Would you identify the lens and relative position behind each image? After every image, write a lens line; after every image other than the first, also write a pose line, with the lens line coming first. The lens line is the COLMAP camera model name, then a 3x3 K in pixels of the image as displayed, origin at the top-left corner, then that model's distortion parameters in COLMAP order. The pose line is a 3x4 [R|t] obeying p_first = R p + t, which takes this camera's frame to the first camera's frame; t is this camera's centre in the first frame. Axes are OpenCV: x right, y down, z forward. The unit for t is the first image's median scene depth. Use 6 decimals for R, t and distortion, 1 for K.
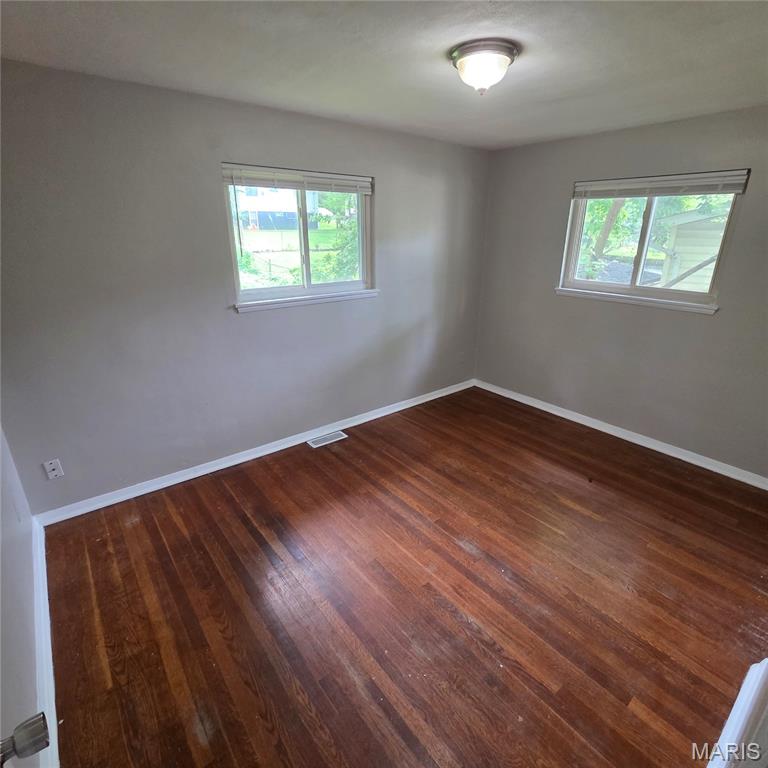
lens RADIAL K [[419.3, 0, 393.3], [0, 419.3, 379.9], [0, 0, 1]] dist [0.002737, 0.001229]
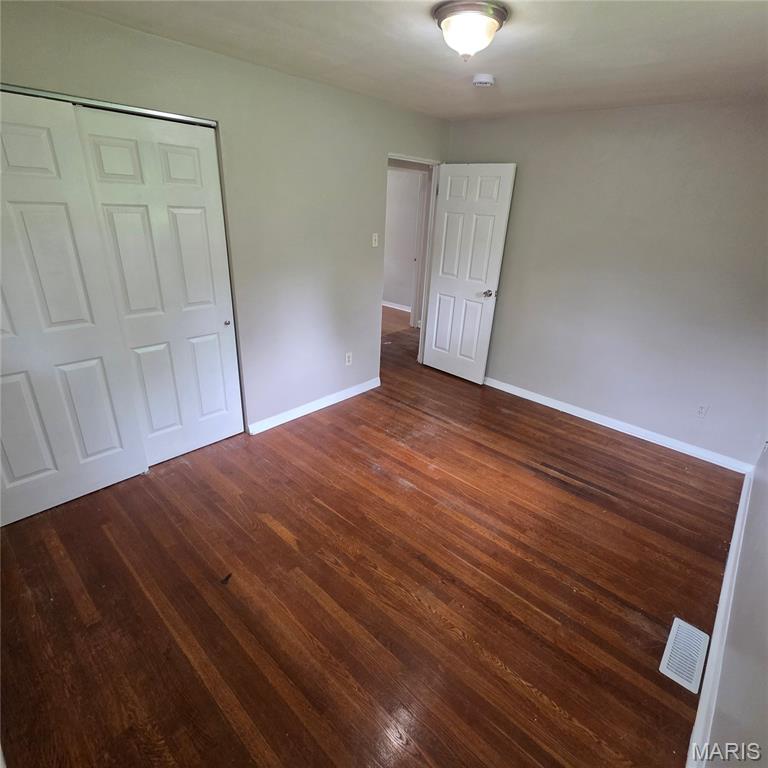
lens RADIAL K [[419.3, 0, 393.3], [0, 419.3, 379.9], [0, 0, 1]] dist [0.002737, 0.001229]
pose [[-0.986069, 0.003260, -0.166304, 0.356920], [-0.111114, 0.731096, 0.673165, -0.523574], [0.123779, 0.682266, -0.720549, 1.451282]]
